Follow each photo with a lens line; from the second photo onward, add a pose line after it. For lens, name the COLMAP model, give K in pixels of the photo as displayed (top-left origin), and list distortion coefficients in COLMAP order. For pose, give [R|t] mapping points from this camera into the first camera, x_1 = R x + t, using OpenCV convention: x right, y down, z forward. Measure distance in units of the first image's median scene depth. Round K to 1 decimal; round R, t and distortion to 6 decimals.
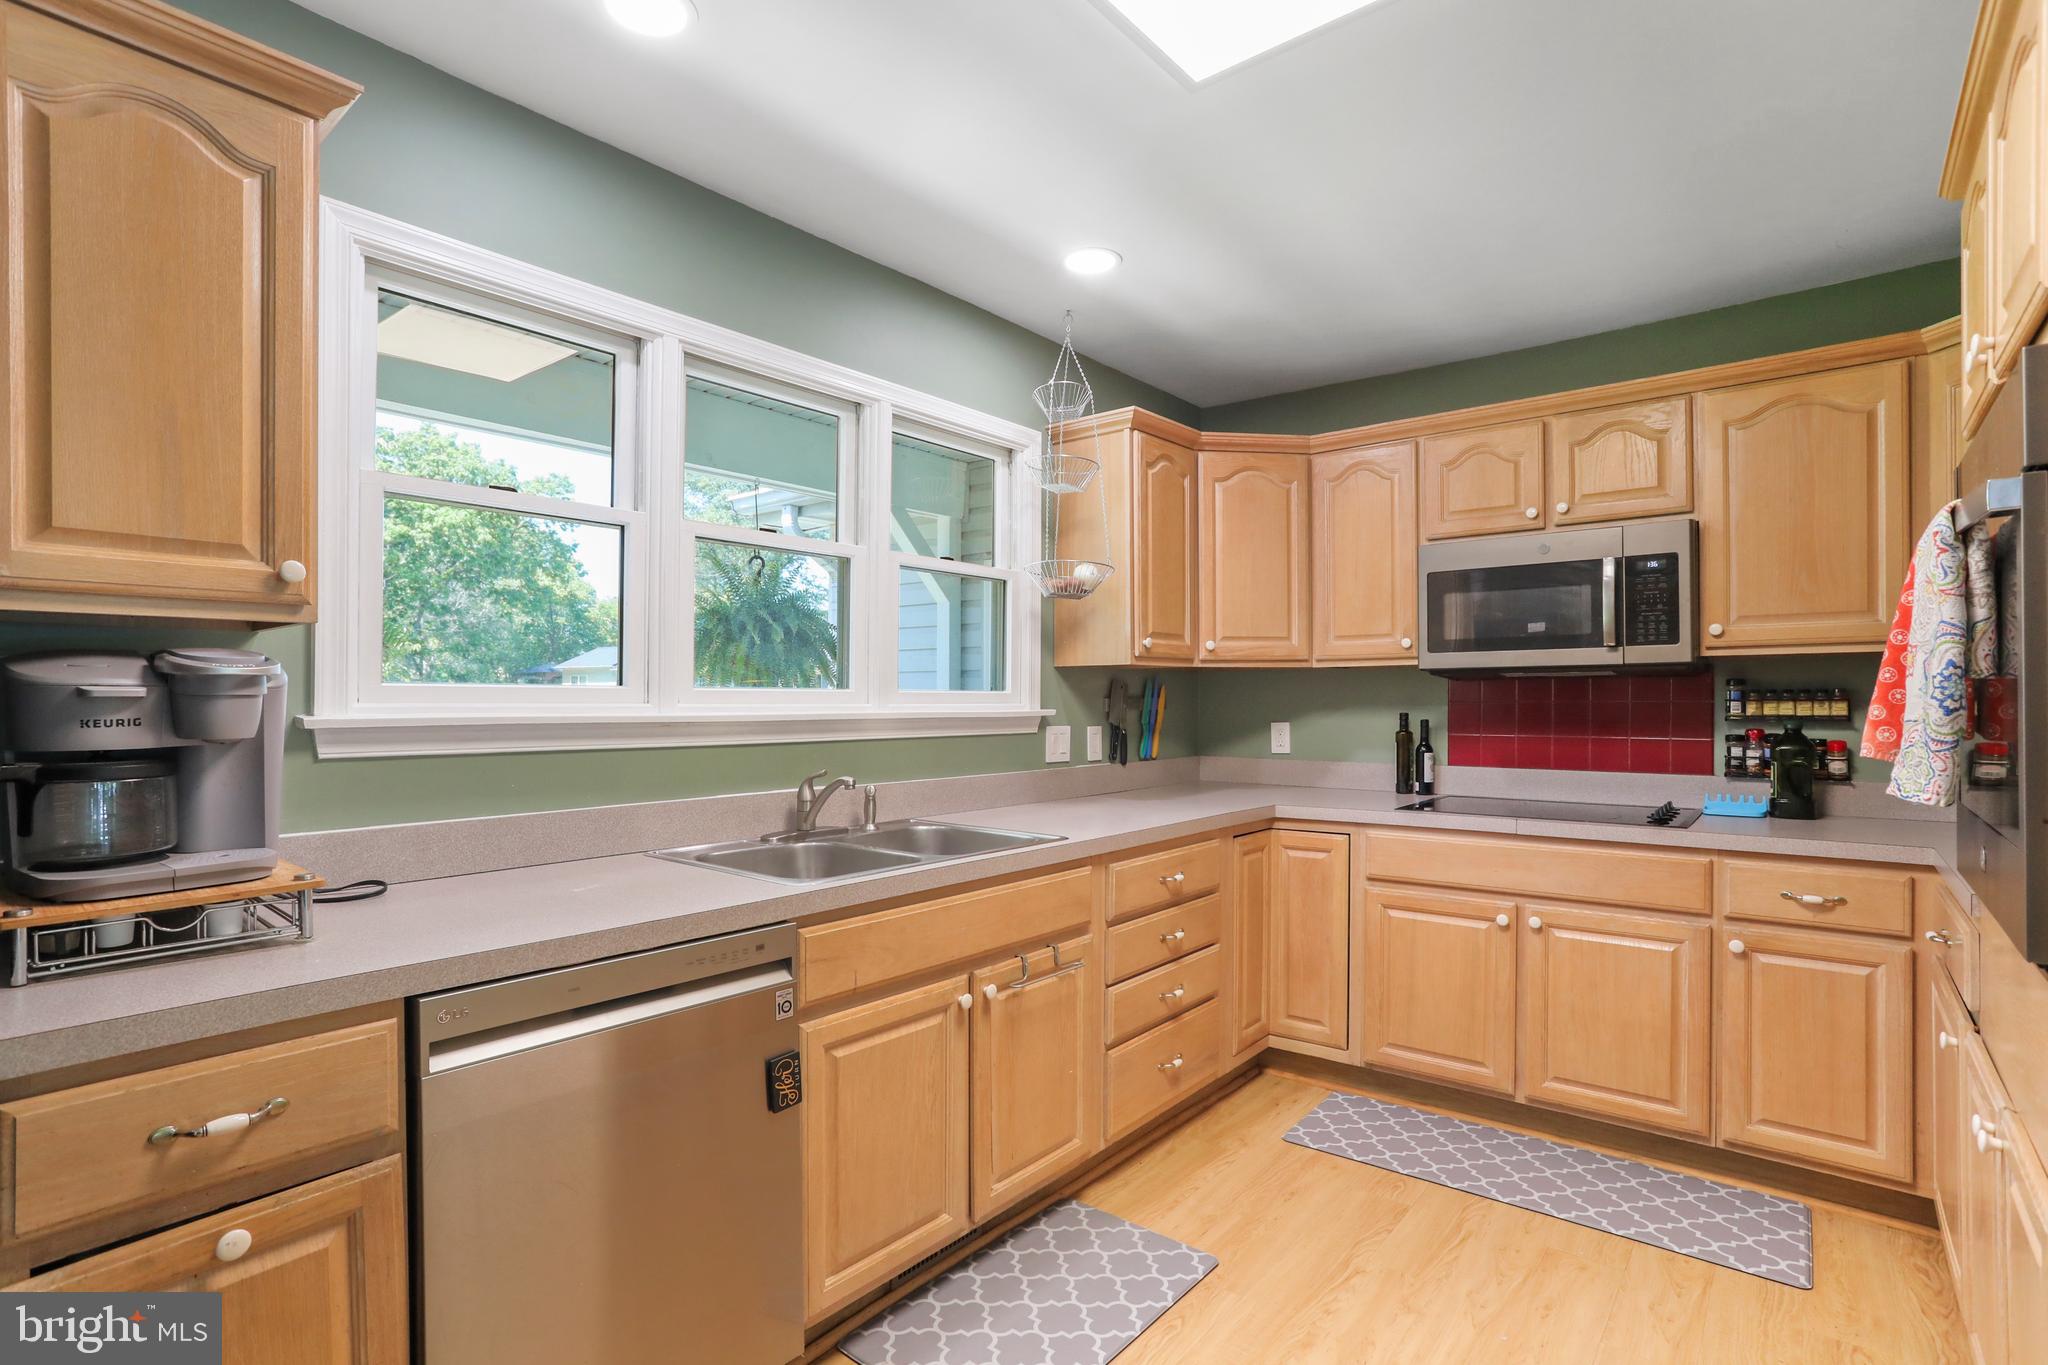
lens RADIAL K [[991.3, 0, 1013.0], [0, 991.3, 697.4], [0, 0, 1]] dist [-0.043496, 0.024086]
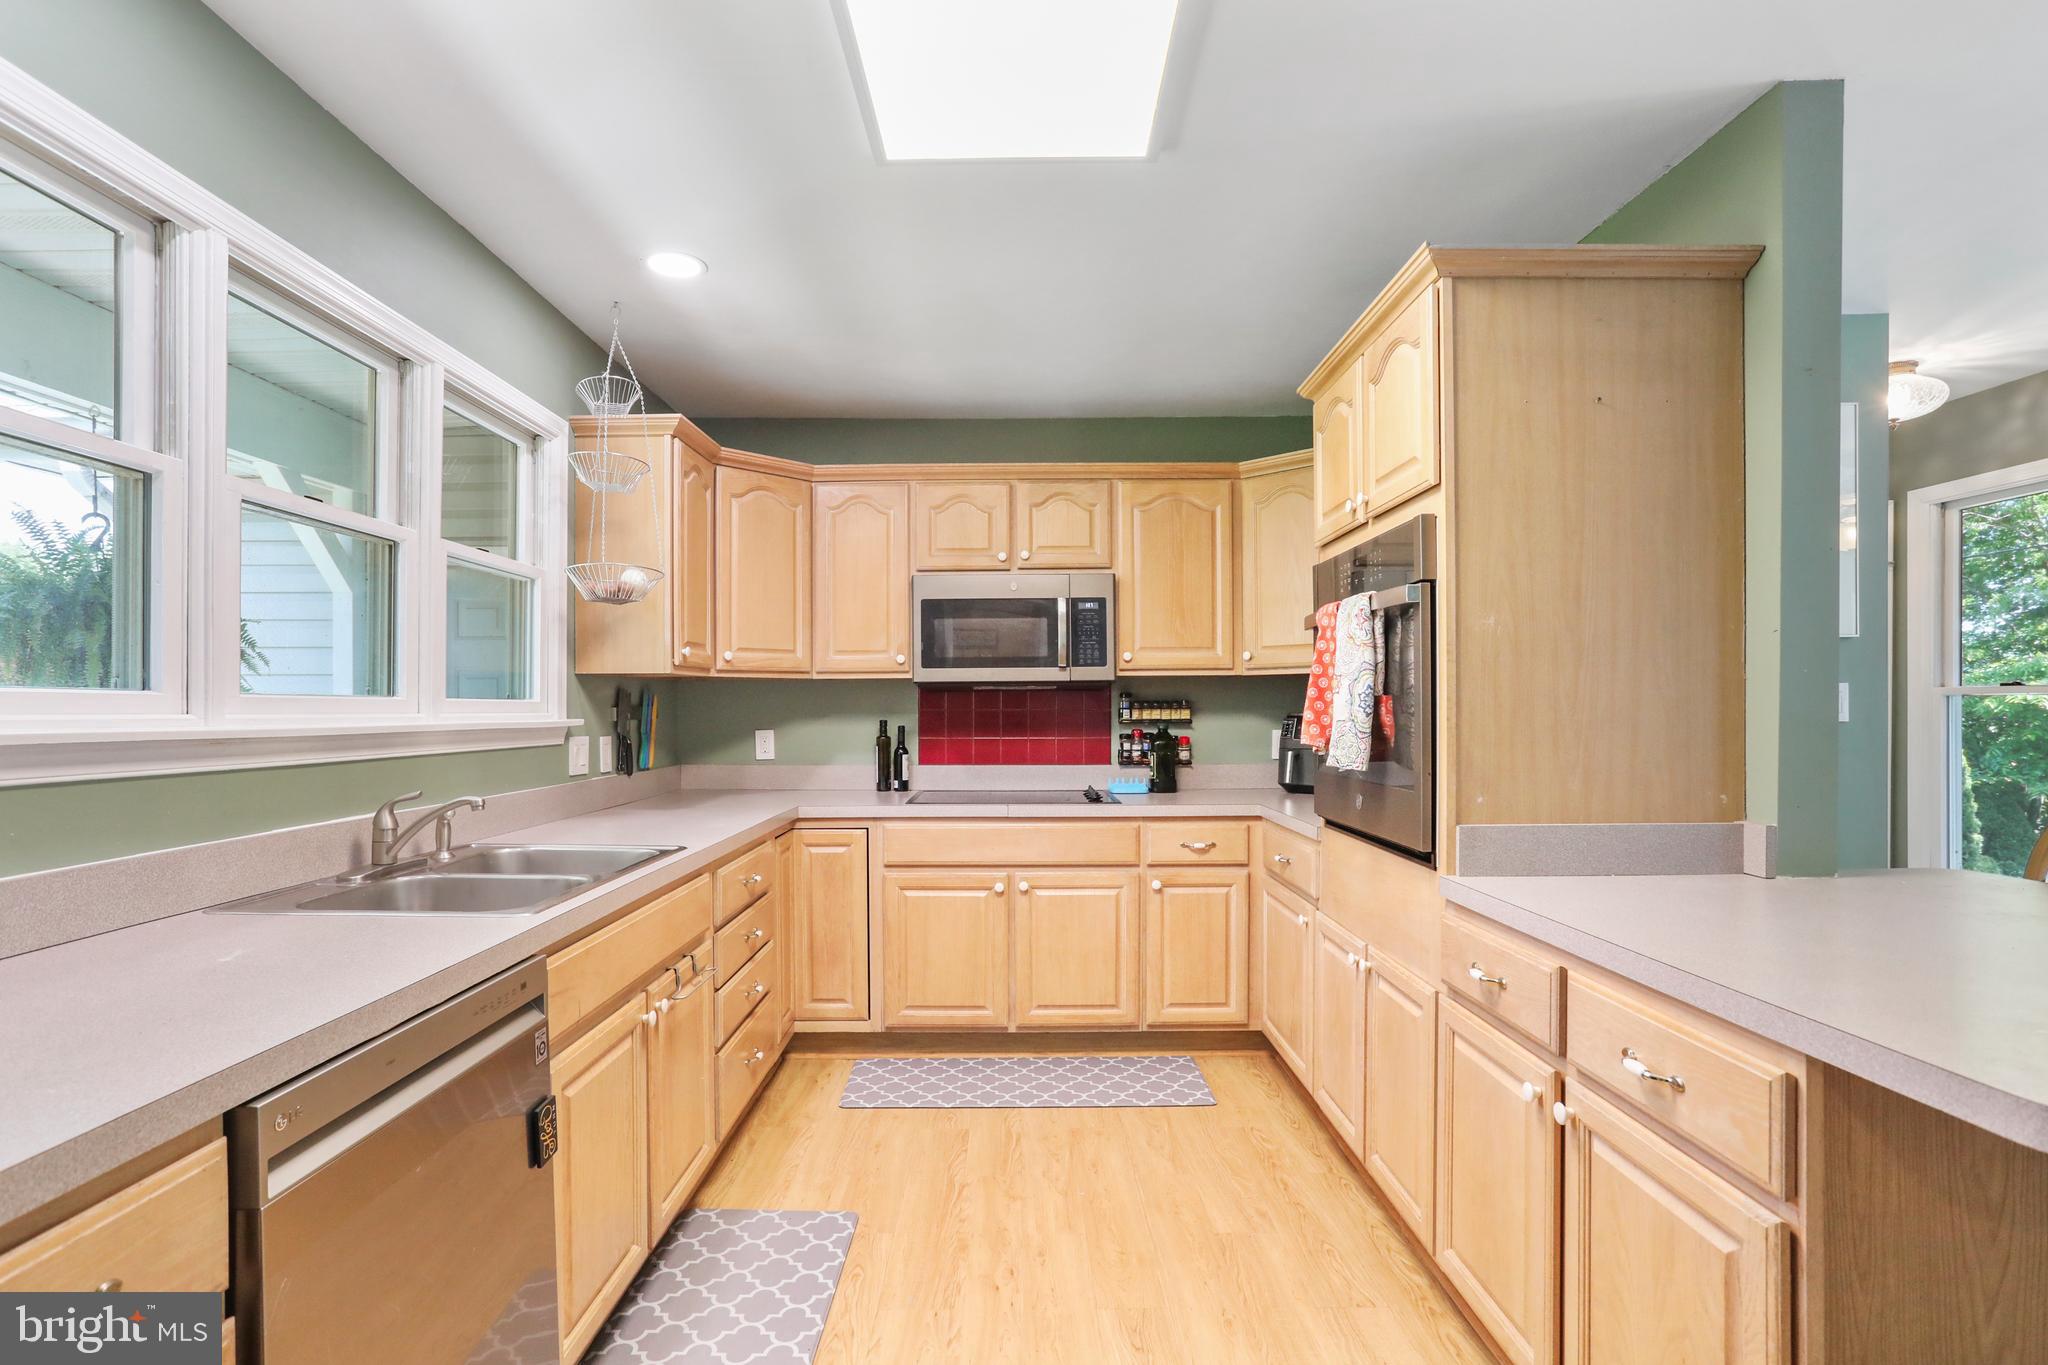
lens RADIAL K [[991.3, 0, 1008.0], [0, 991.3, 710.4], [0, 0, 1]] dist [-0.043496, 0.024086]
pose [[0.782453, -0.002297, 0.622705, -0.273394], [-0.000074, 0.999993, 0.003782, 0.000349], [-0.622709, -0.003005, 0.782448, 0.019909]]
